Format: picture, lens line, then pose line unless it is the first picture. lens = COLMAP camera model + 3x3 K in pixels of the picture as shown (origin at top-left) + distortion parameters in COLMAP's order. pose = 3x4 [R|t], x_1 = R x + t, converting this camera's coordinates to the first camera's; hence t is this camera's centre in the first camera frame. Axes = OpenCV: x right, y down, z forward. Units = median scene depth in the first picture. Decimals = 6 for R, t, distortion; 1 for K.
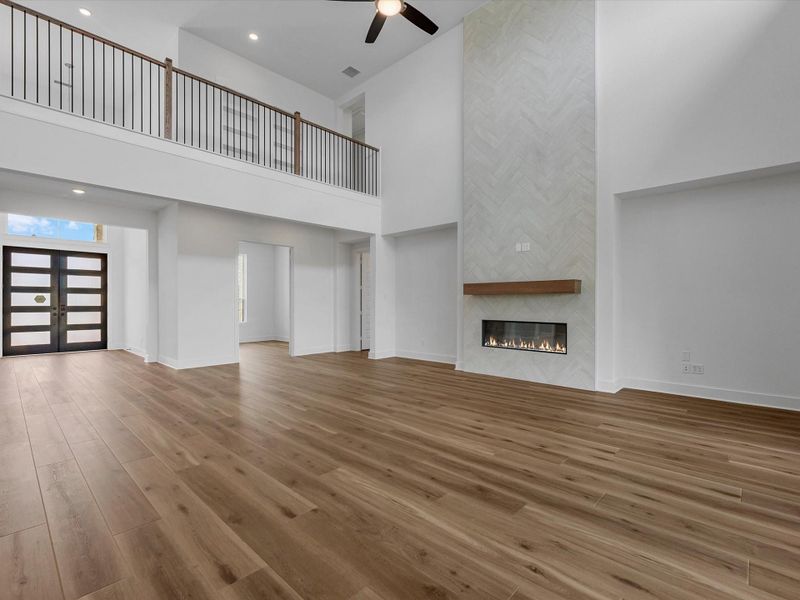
lens RADIAL K [[376.0, 0, 397.7], [0, 376.0, 303.9], [0, 0, 1]] dist [-0.000683, 0.000221]
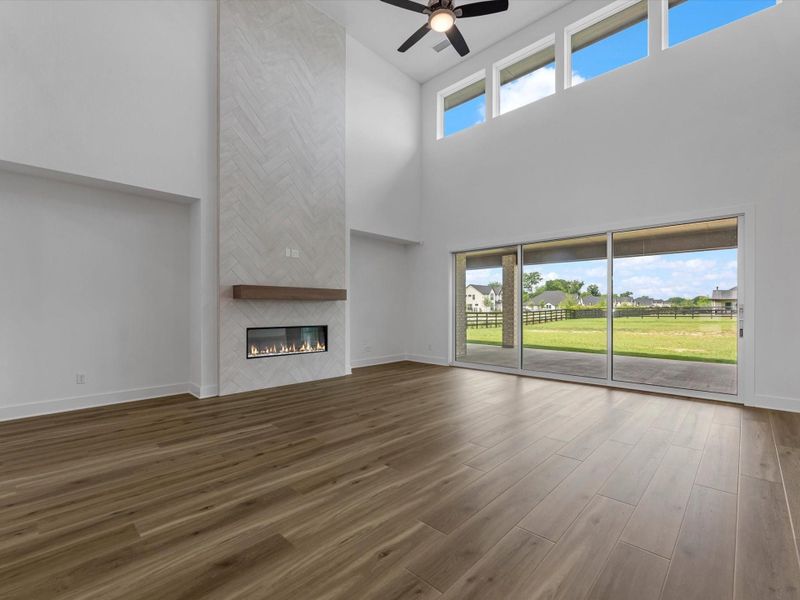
lens RADIAL K [[372.4, 0, 398.7], [0, 372.4, 302.3], [0, 0, 1]] dist [0.046405, 0.000128]
pose [[0.002599, 0.013968, 0.999899, -0.701888], [0.006668, 0.999880, -0.013985, -0.002300], [-0.999974, 0.006704, 0.002506, 0.736882]]
